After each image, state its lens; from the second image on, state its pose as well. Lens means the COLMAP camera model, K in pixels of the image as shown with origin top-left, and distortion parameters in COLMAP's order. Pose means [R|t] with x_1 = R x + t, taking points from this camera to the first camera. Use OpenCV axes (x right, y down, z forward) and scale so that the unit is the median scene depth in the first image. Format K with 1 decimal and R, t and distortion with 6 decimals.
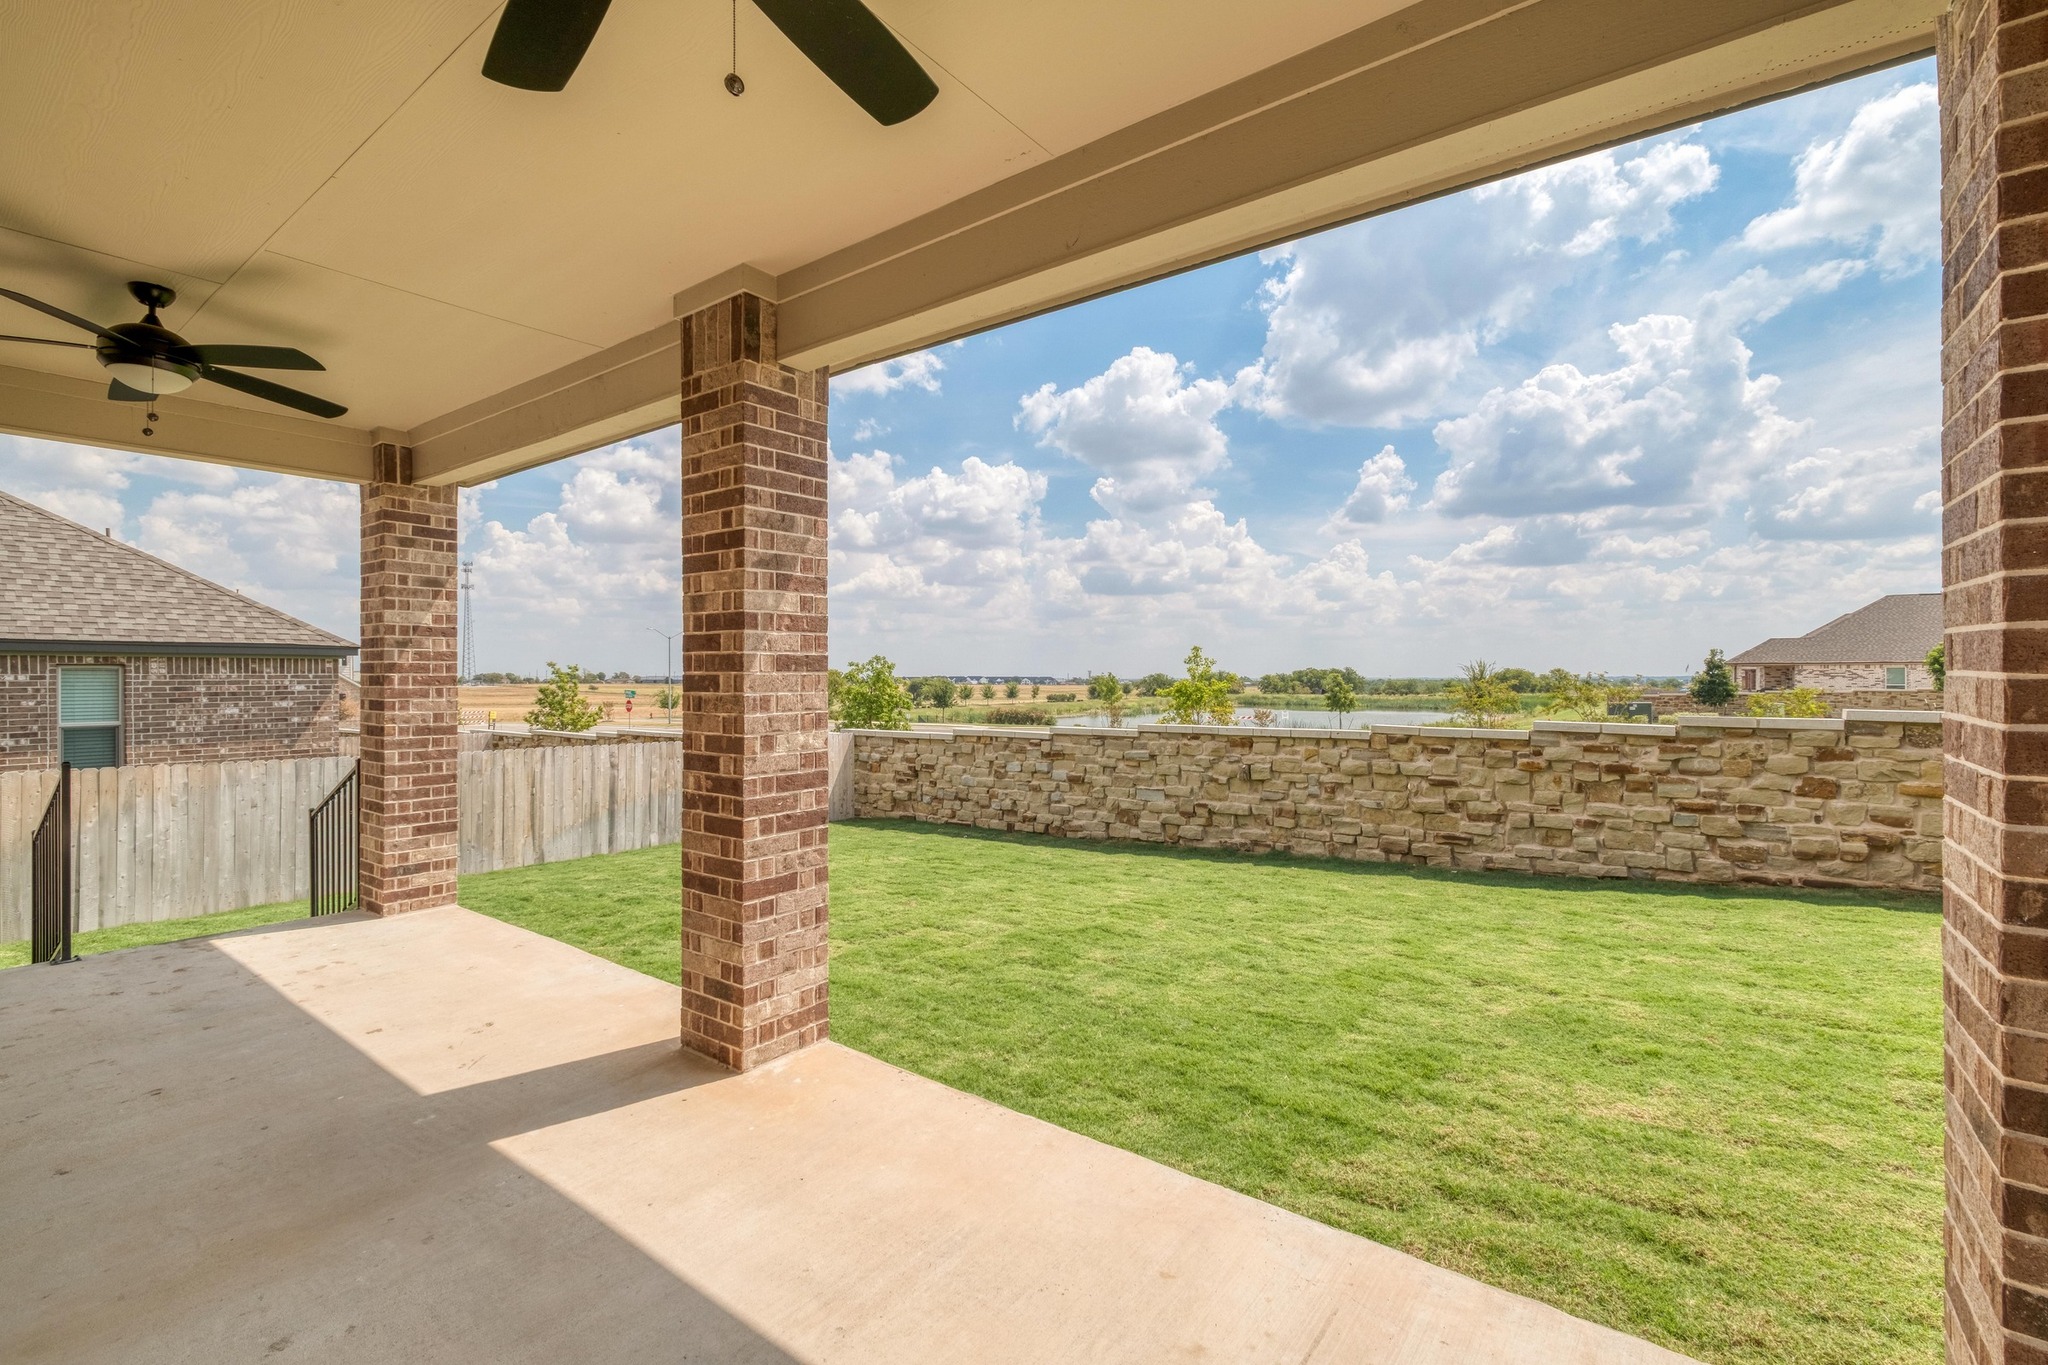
lens RADIAL K [[881.0, 0, 1027.9], [0, 881.0, 673.7], [0, 0, 1]] dist [0.001144, -0.002850]
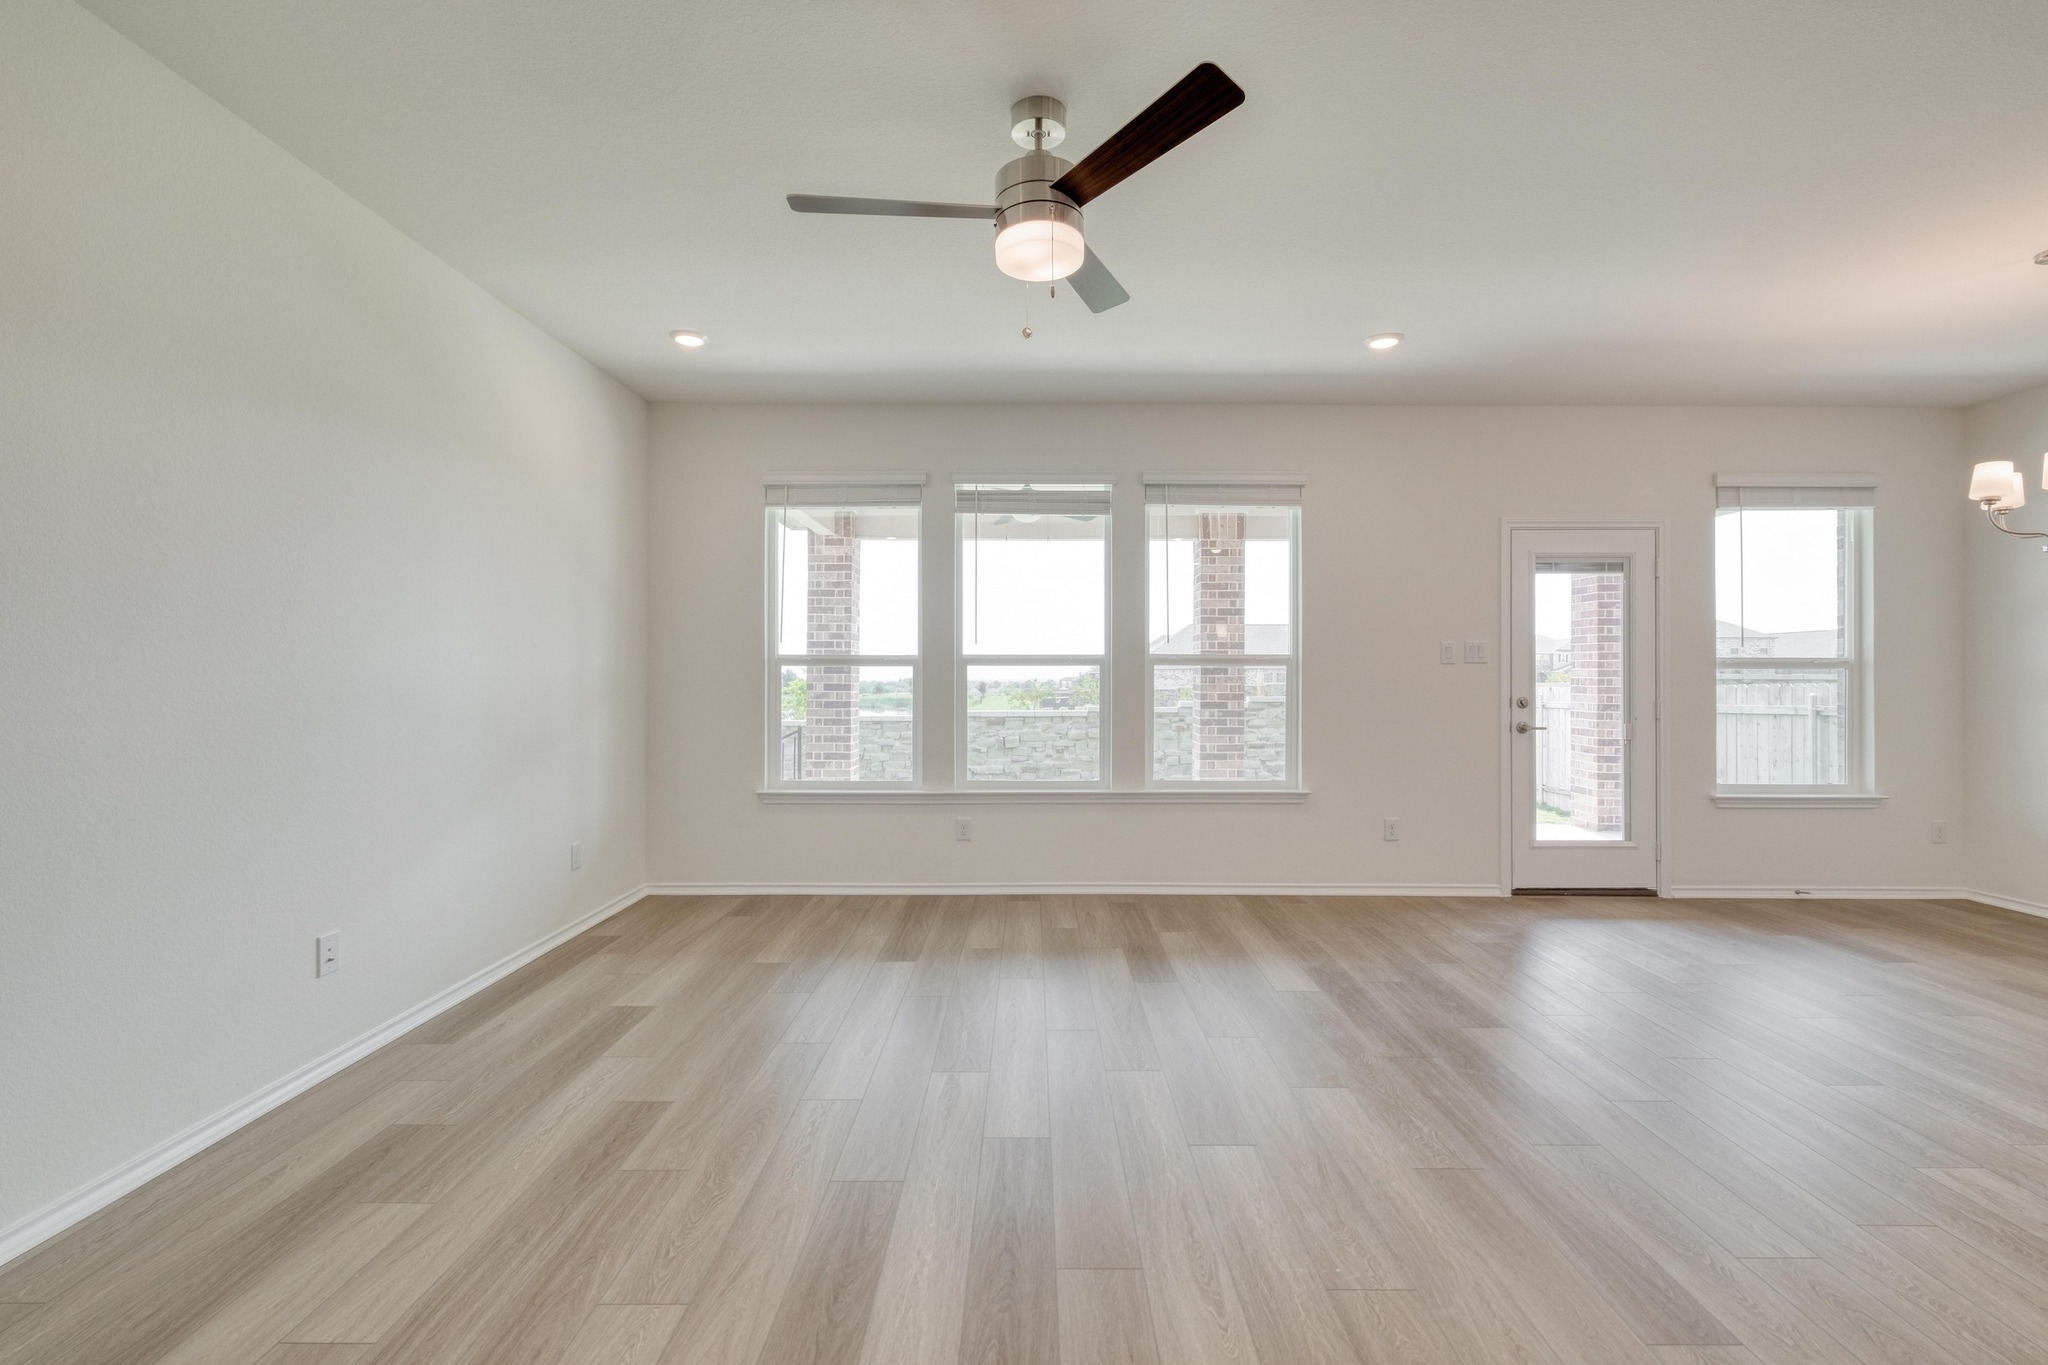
lens RADIAL K [[881.0, 0, 1027.9], [0, 881.0, 673.7], [0, 0, 1]] dist [0.001144, -0.002850]
pose [[0.802589, 0.005002, 0.596511, -2.174658], [-0.003427, 0.999987, -0.003775, 0.027727], [-0.596522, 0.000986, 0.802596, -0.586190]]
